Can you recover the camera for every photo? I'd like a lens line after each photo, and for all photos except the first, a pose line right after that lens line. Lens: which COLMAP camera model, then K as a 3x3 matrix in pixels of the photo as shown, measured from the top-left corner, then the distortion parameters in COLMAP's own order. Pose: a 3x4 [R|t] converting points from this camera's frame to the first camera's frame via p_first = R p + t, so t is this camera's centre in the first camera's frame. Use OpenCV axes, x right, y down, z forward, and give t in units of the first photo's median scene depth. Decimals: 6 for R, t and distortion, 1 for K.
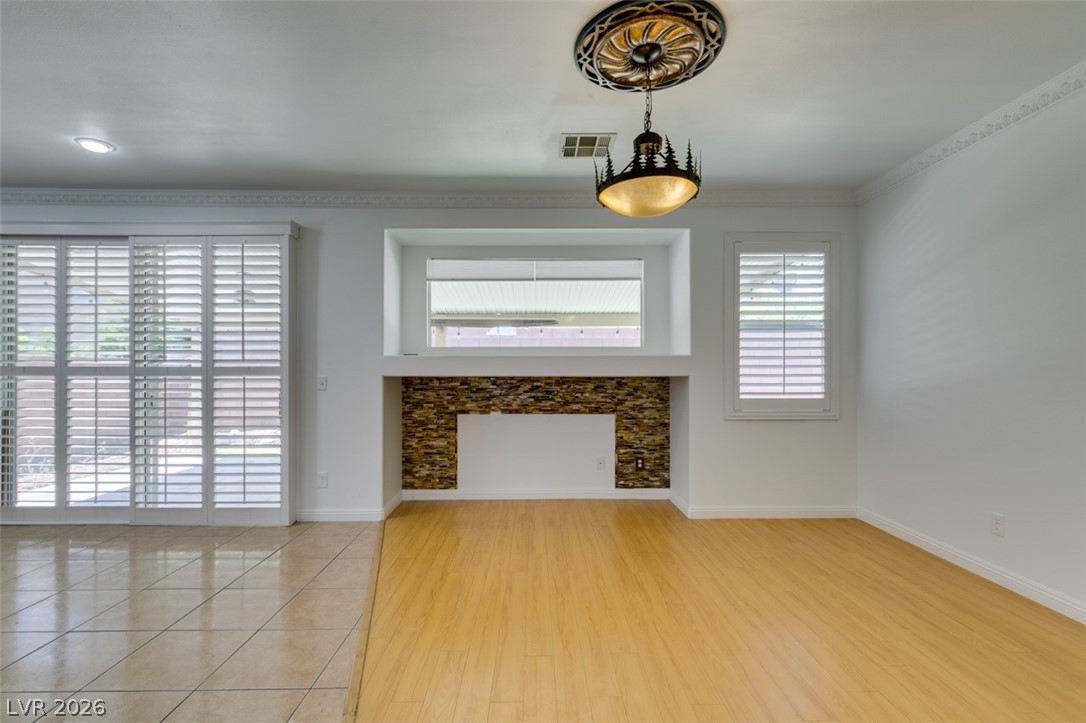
lens RADIAL K [[487.9, 0, 540.9], [0, 487.9, 367.0], [0, 0, 1]] dist [0.002764, 0.000228]
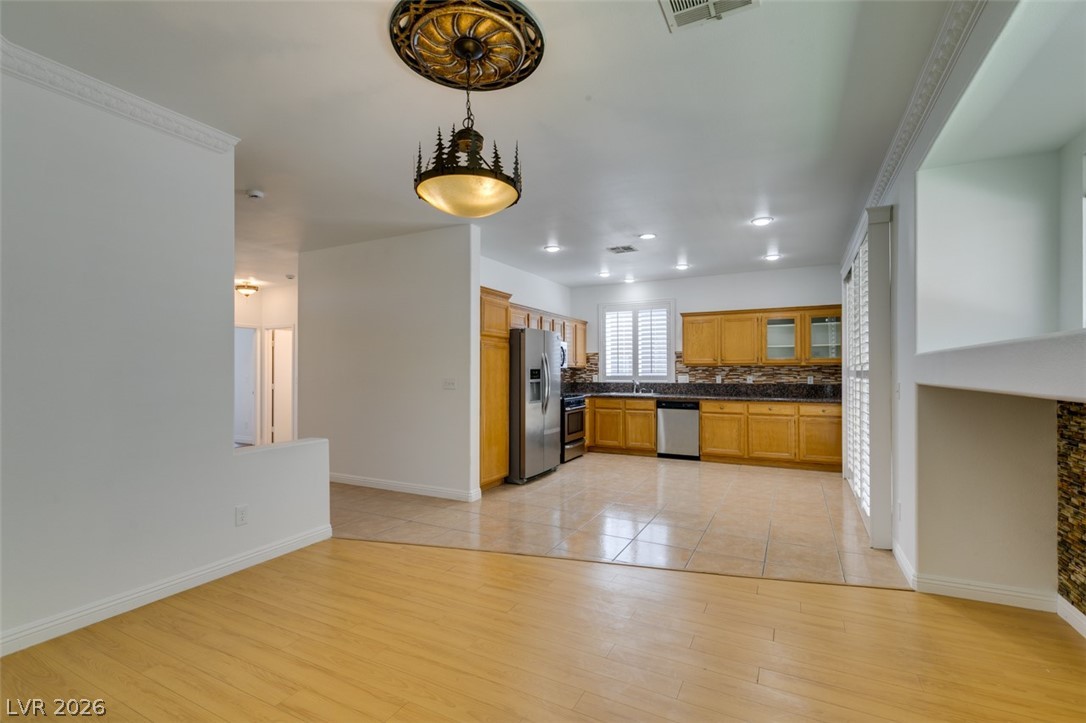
lens RADIAL K [[484.2, 0, 542.2], [0, 484.2, 367.9], [0, 0, 1]] dist [0.007758, -0.003219]
pose [[-0.471812, -0.004965, -0.881685, 0.471207], [0.002674, 0.999971, -0.007062, -0.000235], [0.881695, -0.005690, -0.471786, 0.744789]]
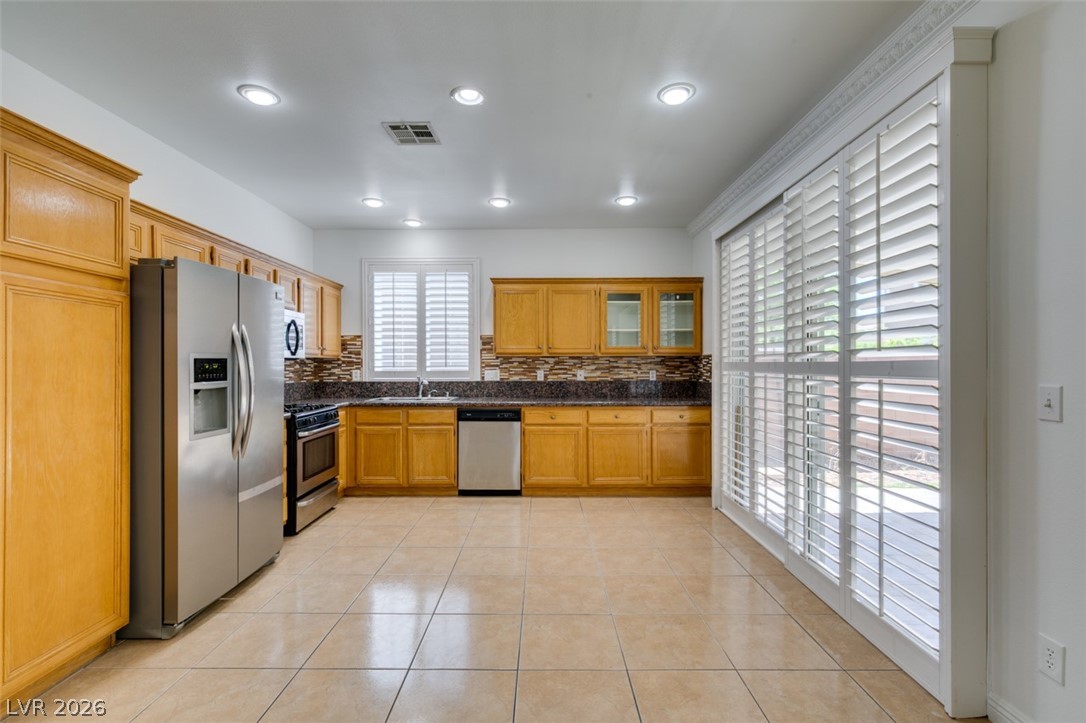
lens RADIAL K [[487.9, 0, 541.0], [0, 487.9, 365.1], [0, 0, 1]] dist [0.002764, 0.000228]
pose [[-0.016692, 0.002171, -0.999858, -0.053176], [0.002897, 0.999994, 0.002123, 0.001320], [0.999856, -0.002861, -0.016698, 0.529127]]
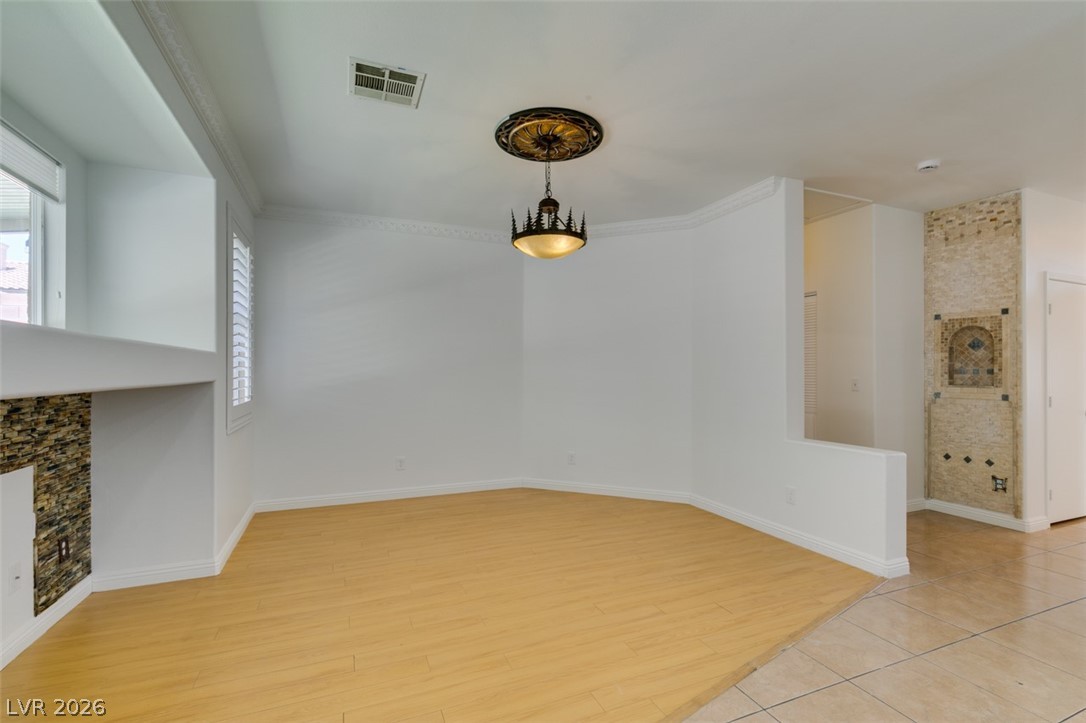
lens RADIAL K [[487.9, 0, 543.9], [0, 487.9, 368.1], [0, 0, 1]] dist [0.002764, 0.000228]
pose [[-0.376492, 0.004962, 0.926406, -0.491298], [-0.003653, 0.999970, -0.006841, 0.002313], [-0.926412, -0.005960, -0.376463, 0.718100]]
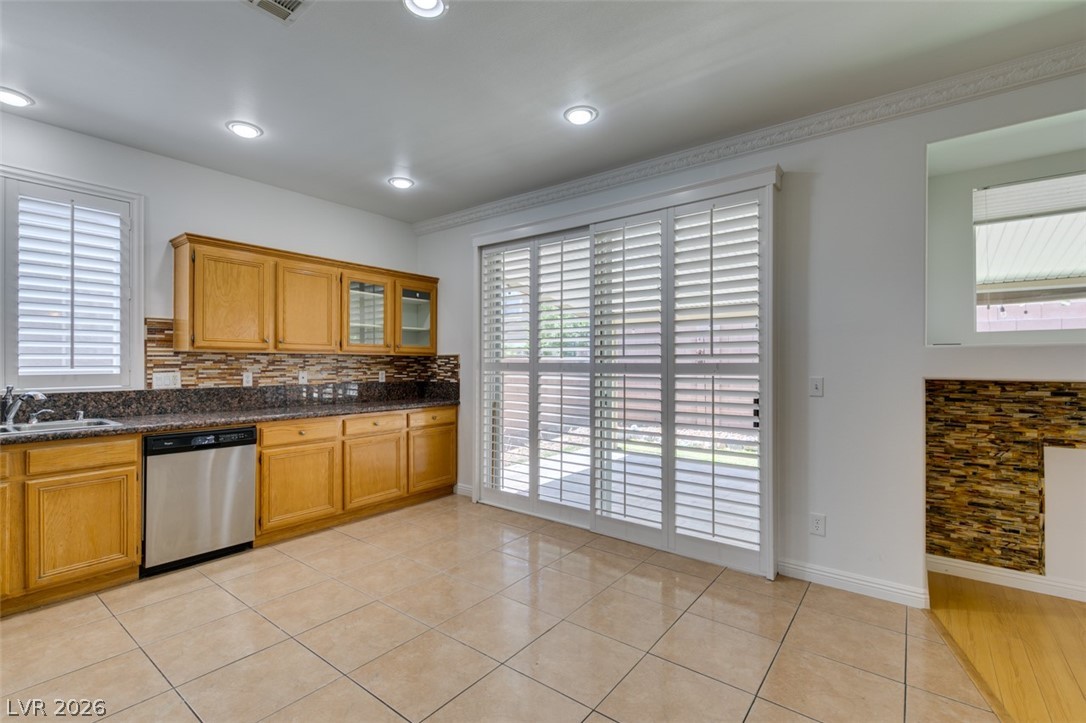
lens RADIAL K [[487.9, 0, 542.2], [0, 487.9, 360.6], [0, 0, 1]] dist [0.002764, 0.000228]
pose [[0.783372, -0.001873, -0.621550, -0.276812], [-0.001985, 0.999983, -0.005515, -0.000031], [0.621550, 0.005554, 0.783355, 0.172787]]
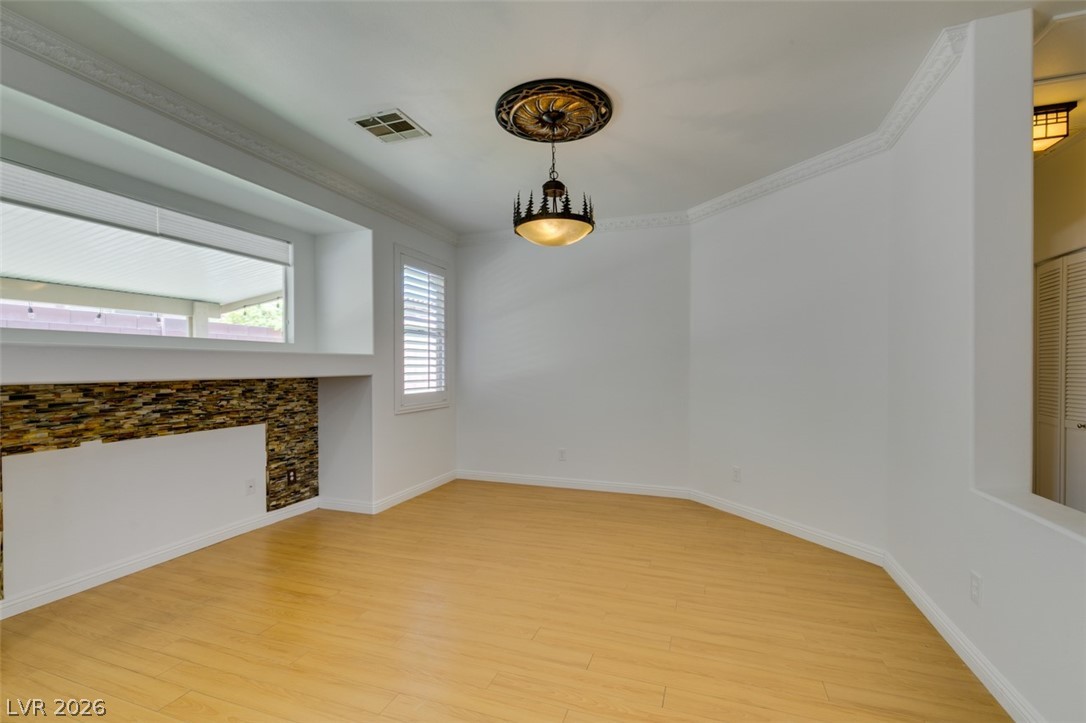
lens RADIAL K [[487.9, 0, 543.0], [0, 487.9, 368.5], [0, 0, 1]] dist [0.002764, 0.000228]
pose [[0.348459, -0.003928, 0.937316, -0.460947], [-0.000879, 0.999989, 0.004518, 0.000152], [-0.937324, -0.002398, 0.348452, 0.273851]]
